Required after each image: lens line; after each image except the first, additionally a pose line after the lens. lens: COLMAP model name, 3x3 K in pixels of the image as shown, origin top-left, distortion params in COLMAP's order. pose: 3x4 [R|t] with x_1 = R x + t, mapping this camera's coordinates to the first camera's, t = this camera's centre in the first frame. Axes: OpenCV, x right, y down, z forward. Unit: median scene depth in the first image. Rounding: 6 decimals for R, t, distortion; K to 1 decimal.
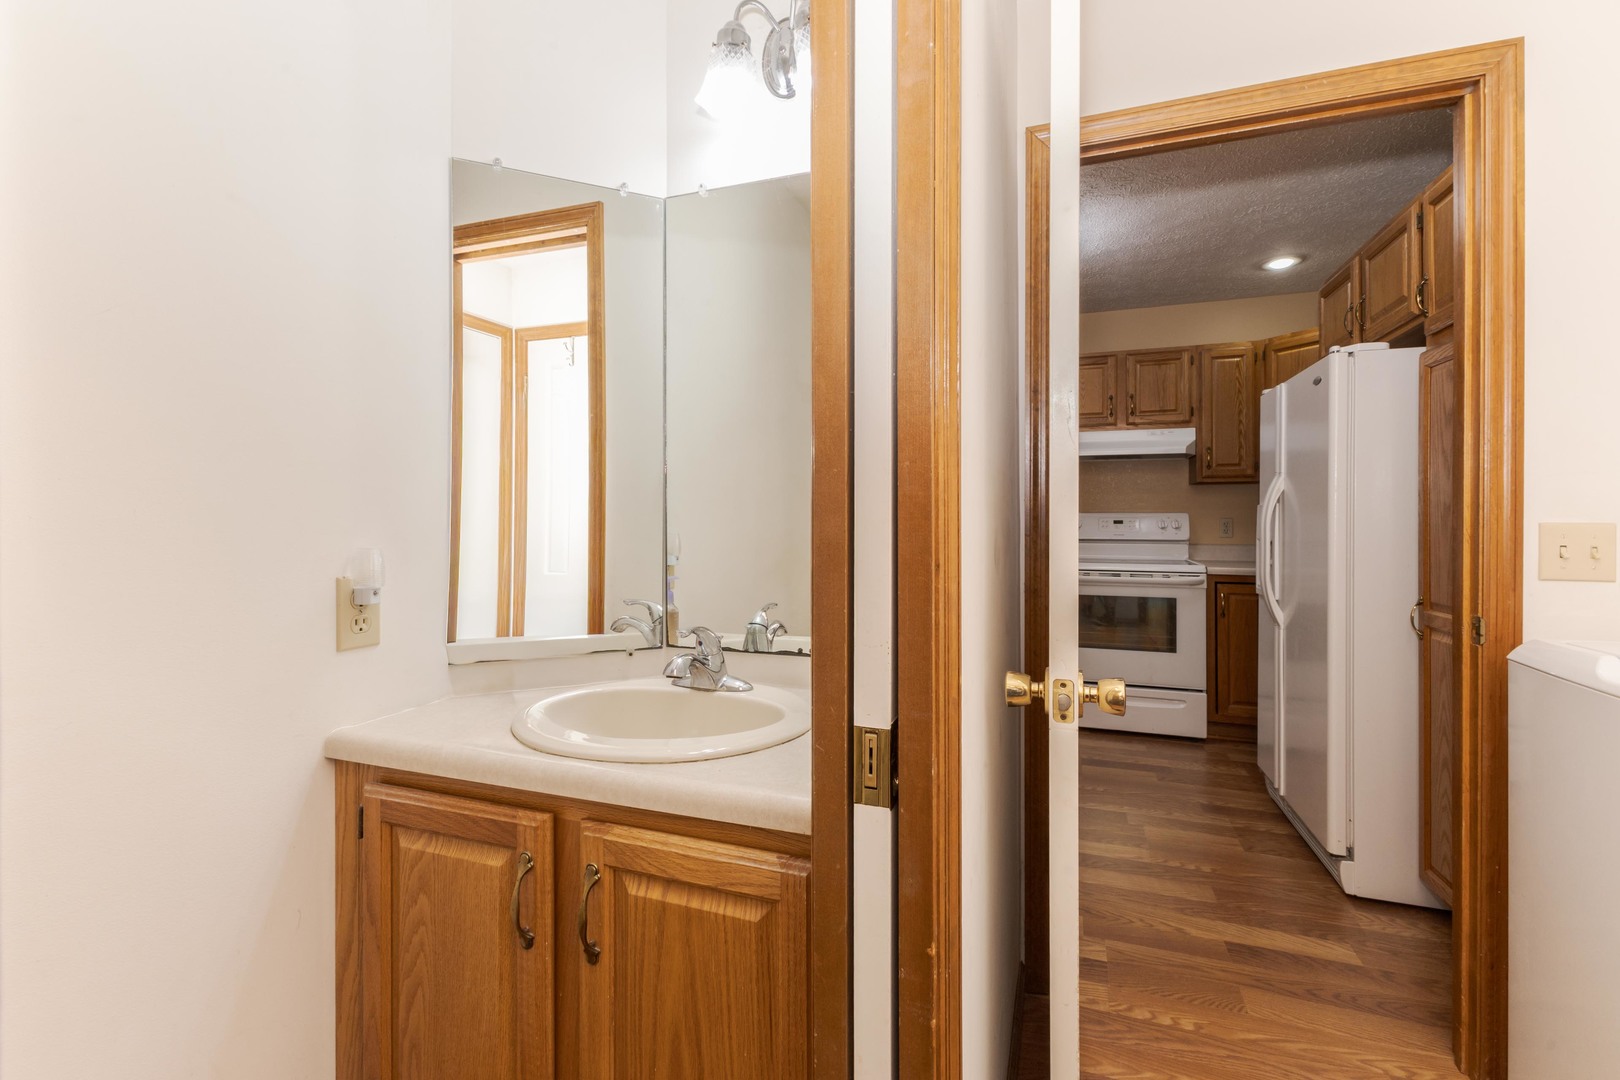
lens RADIAL K [[687.9, 0, 816.6], [0, 687.9, 521.2], [0, 0, 1]] dist [0.011667, -0.000276]
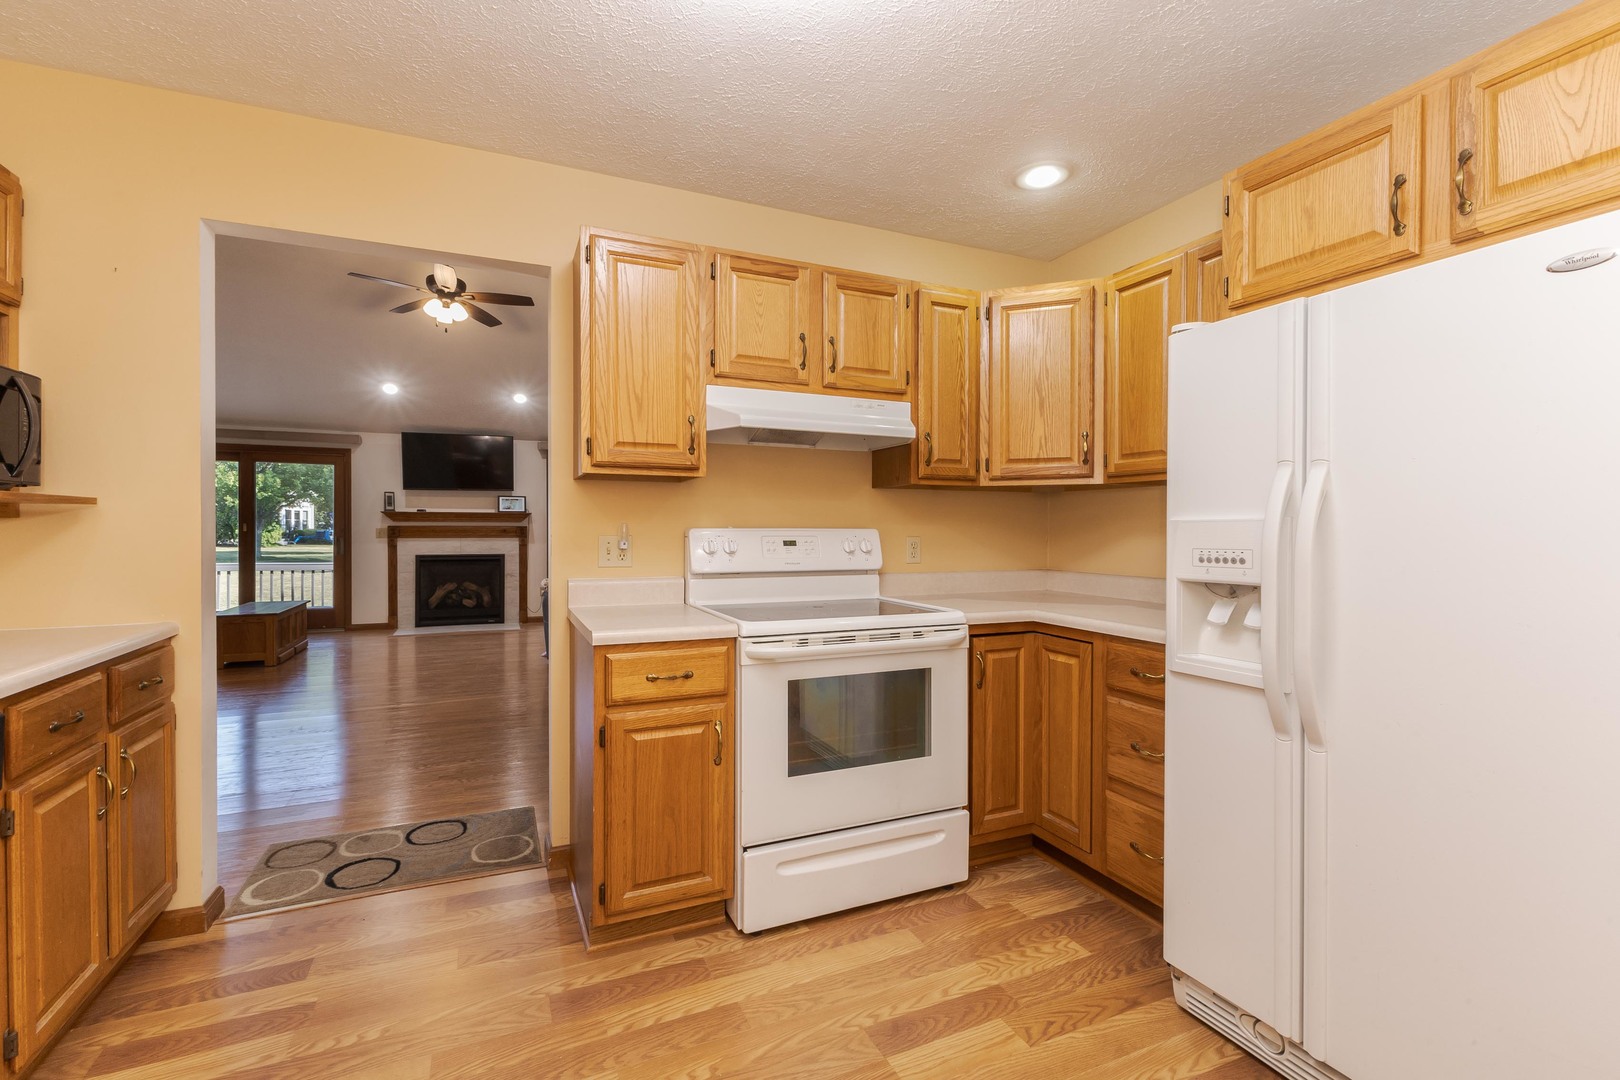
lens RADIAL K [[744.0, 0, 871.9], [0, 744.0, 539.8], [0, 0, 1]] dist [-0.001676, -0.000142]
pose [[0.712963, -0.010257, 0.701127, 0.014319], [0.002784, 0.999927, 0.011798, -0.011227], [-0.701196, -0.006460, 0.712939, 0.514613]]
